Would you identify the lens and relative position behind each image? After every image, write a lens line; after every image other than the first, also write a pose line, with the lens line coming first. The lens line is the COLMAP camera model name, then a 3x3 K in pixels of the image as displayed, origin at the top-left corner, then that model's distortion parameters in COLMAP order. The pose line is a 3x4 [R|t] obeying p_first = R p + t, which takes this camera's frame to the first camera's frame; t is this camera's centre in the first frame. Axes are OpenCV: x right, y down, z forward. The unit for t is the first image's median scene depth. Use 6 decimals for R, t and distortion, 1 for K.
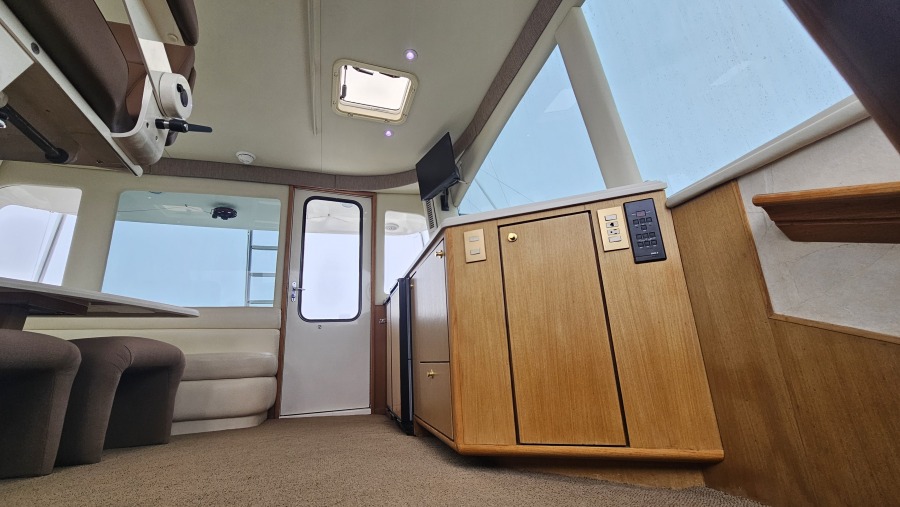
lens RADIAL K [[372.3, 0, 453.7], [0, 372.3, 261.8], [0, 0, 1]] dist [-0.000706, 0.000404]
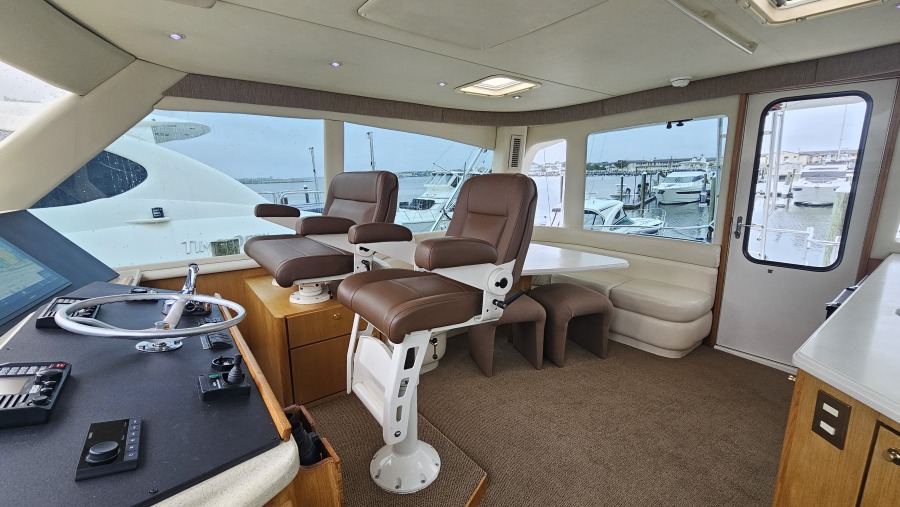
lens RADIAL K [[372.3, 0, 449.9], [0, 372.3, 256.6], [0, 0, 1]] dist [-0.000706, 0.000404]
pose [[0.330119, 0.236272, -0.913891, 0.171135], [0.246684, 0.912928, 0.325131, -0.315402], [0.911136, -0.332774, 0.243090, 0.132982]]
